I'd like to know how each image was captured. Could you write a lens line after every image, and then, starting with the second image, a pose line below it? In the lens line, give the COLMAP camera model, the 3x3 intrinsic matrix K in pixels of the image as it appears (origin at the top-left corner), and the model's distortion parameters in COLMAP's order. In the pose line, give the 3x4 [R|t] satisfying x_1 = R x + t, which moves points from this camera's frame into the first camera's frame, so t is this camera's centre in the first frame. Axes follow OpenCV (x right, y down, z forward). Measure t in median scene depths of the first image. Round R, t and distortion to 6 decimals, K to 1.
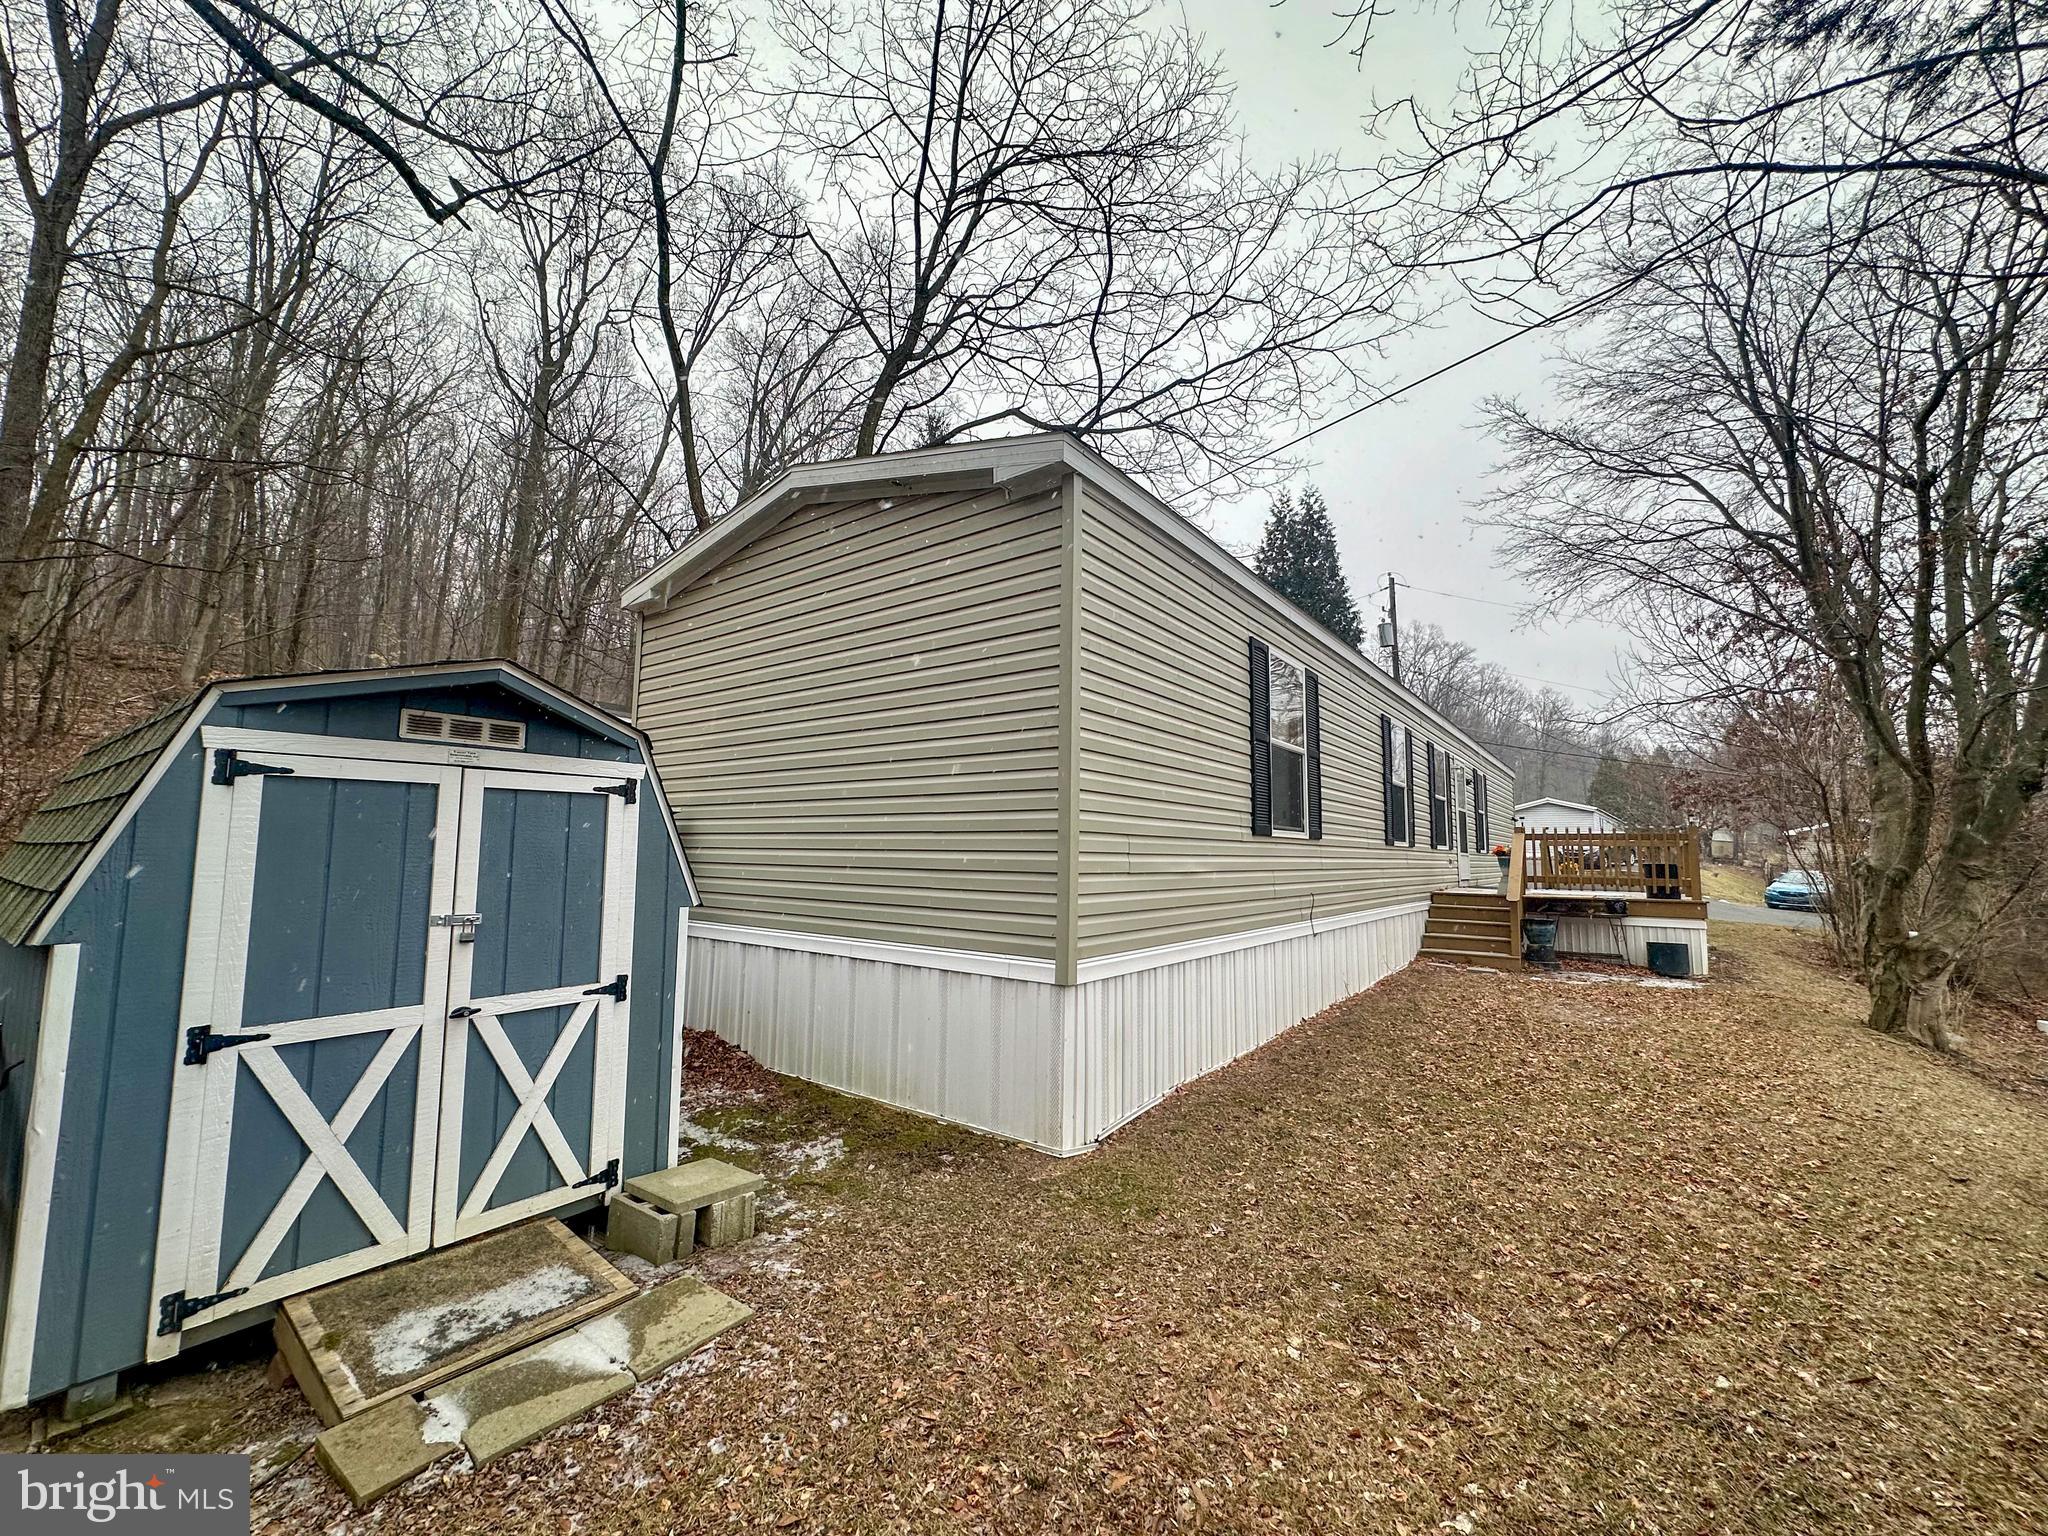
lens RADIAL K [[839.7, 0, 1026.9], [0, 839.7, 769.6], [0, 0, 1]] dist [0.001309, 0.000069]
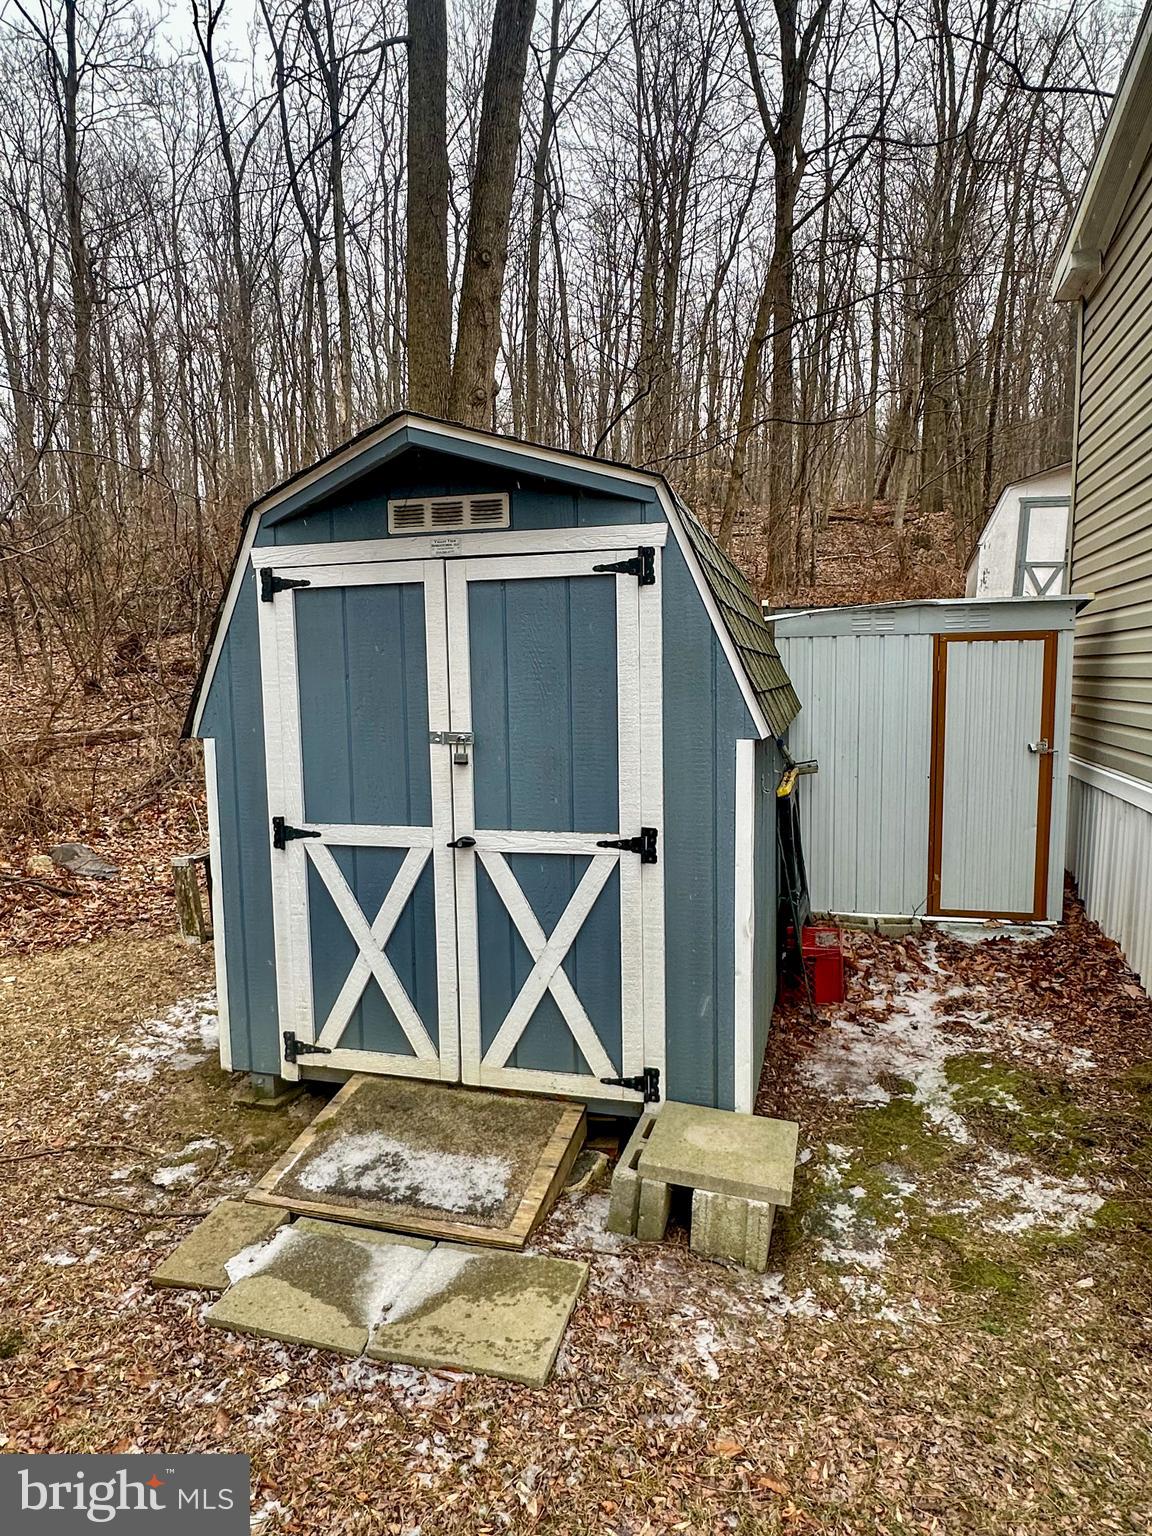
lens RADIAL K [[938.5, 0, 581.1], [0, 938.5, 773.6], [0, 0, 1]] dist [-0.001637, -0.002801]
pose [[0.337764, 0.082097, -0.937644, 0.285236], [0.104035, 0.986829, 0.123880, 0.110212], [0.935464, -0.139390, 0.324774, 0.813312]]
